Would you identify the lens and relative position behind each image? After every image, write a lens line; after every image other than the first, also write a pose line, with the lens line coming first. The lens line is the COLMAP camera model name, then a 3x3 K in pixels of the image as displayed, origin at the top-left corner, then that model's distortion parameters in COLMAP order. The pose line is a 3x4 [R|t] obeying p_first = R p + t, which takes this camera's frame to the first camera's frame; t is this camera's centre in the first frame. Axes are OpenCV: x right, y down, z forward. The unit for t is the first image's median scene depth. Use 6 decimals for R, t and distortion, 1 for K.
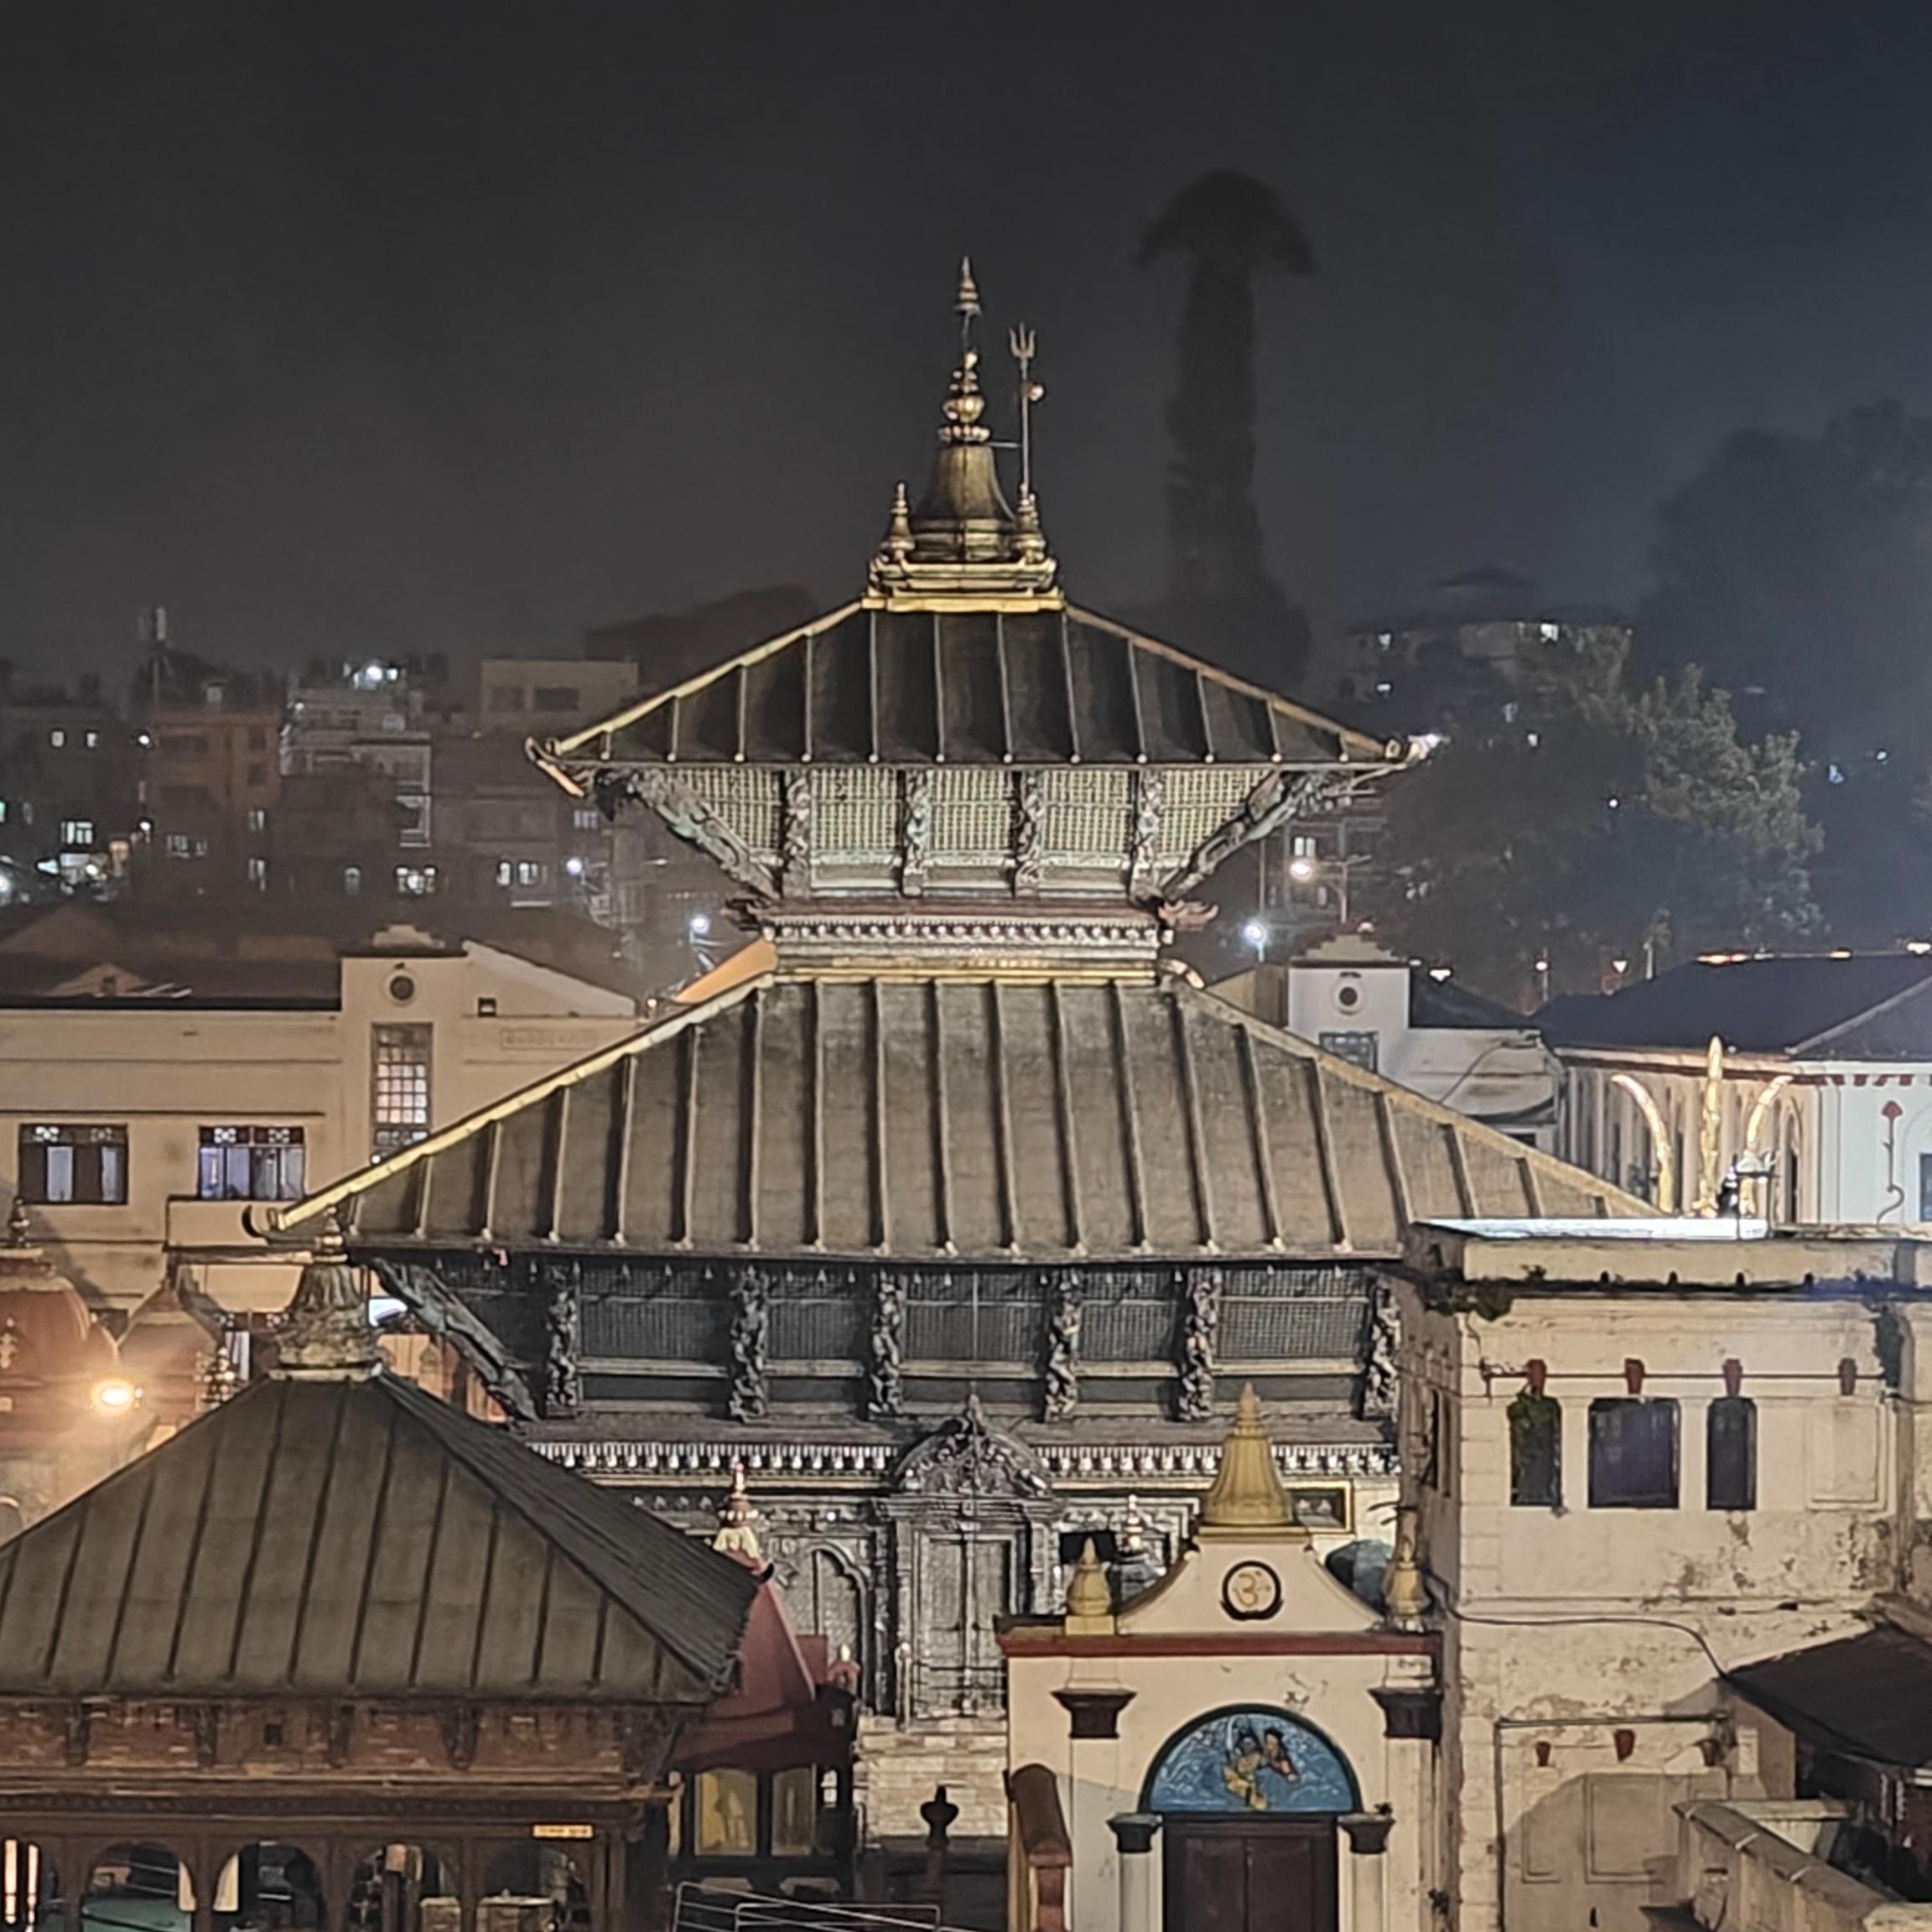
lens RADIAL K [[5565.9, 0, 951.7], [0, 5565.9, 981.3], [0, 0, 1]] dist [0.020234, 0.000000]
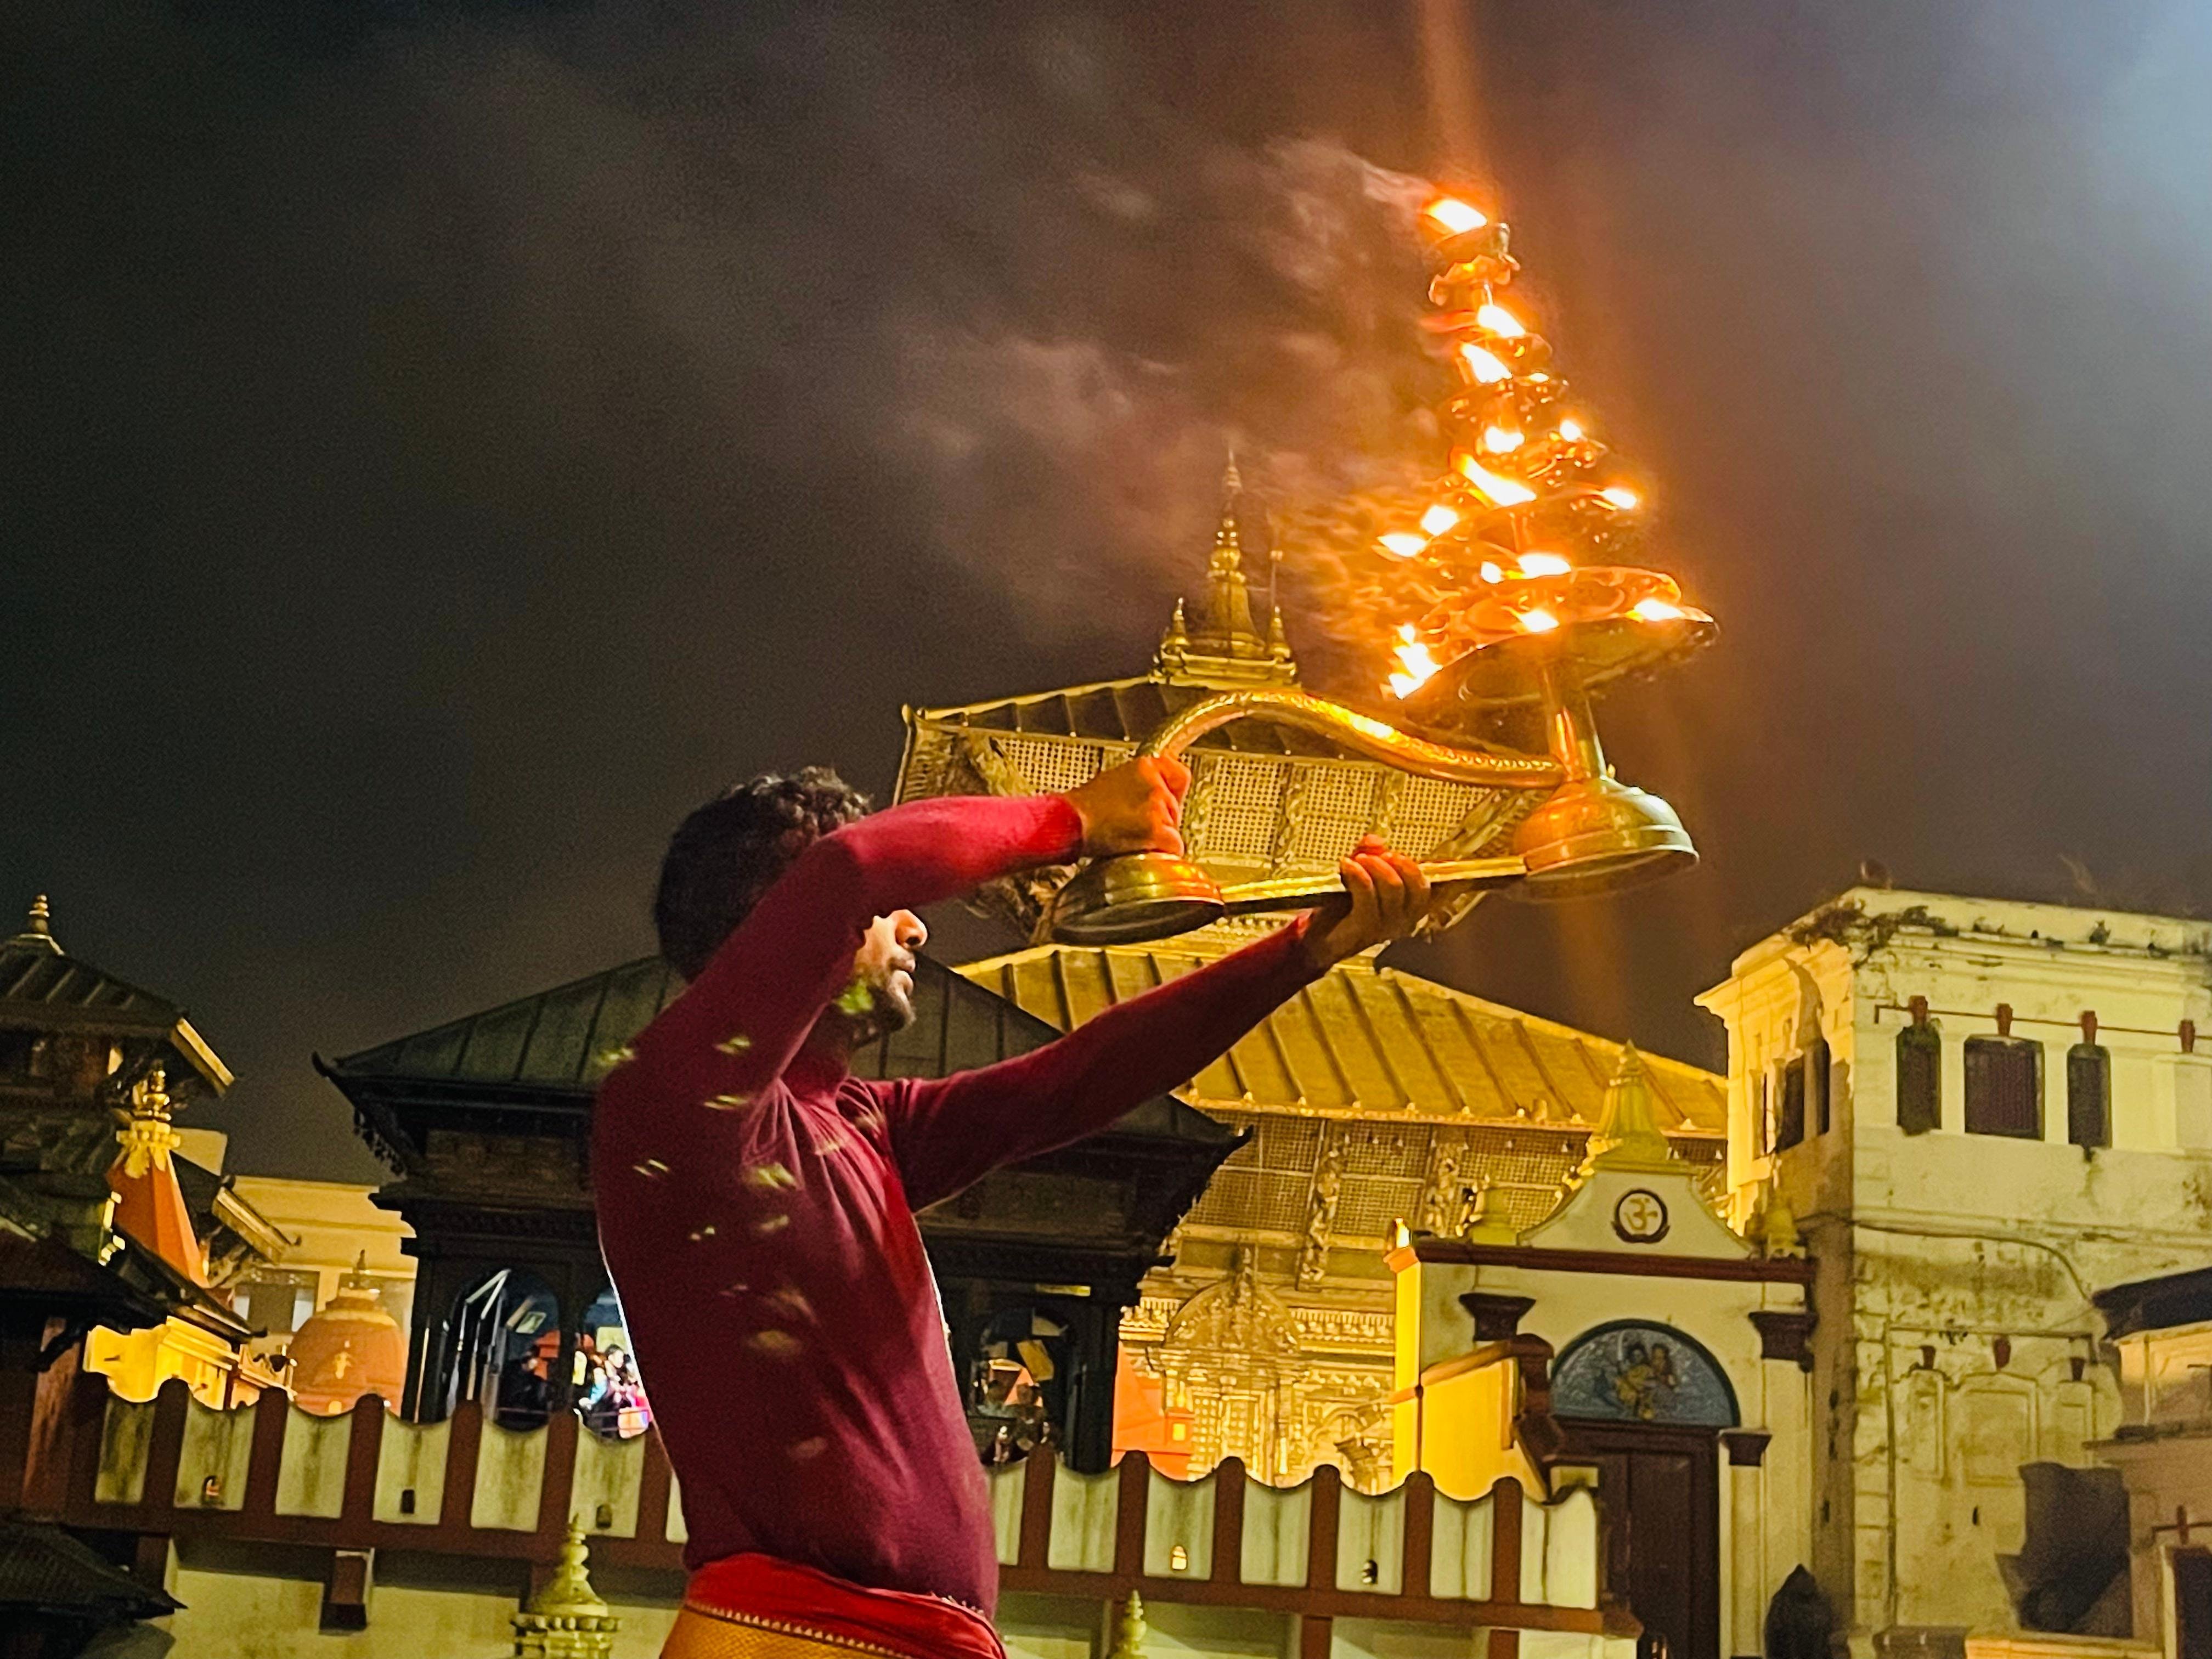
lens RADIAL K [[3338.0, 0, 1161.4], [0, 3338.0, 797.1], [0, 0, 1]] dist [0.071797, 0.000000]
pose [[0.991292, 0.082467, 0.102663, -0.095133], [-0.050590, 0.958290, -0.281285, 0.183262], [-0.121578, 0.273641, 0.954117, 0.298466]]
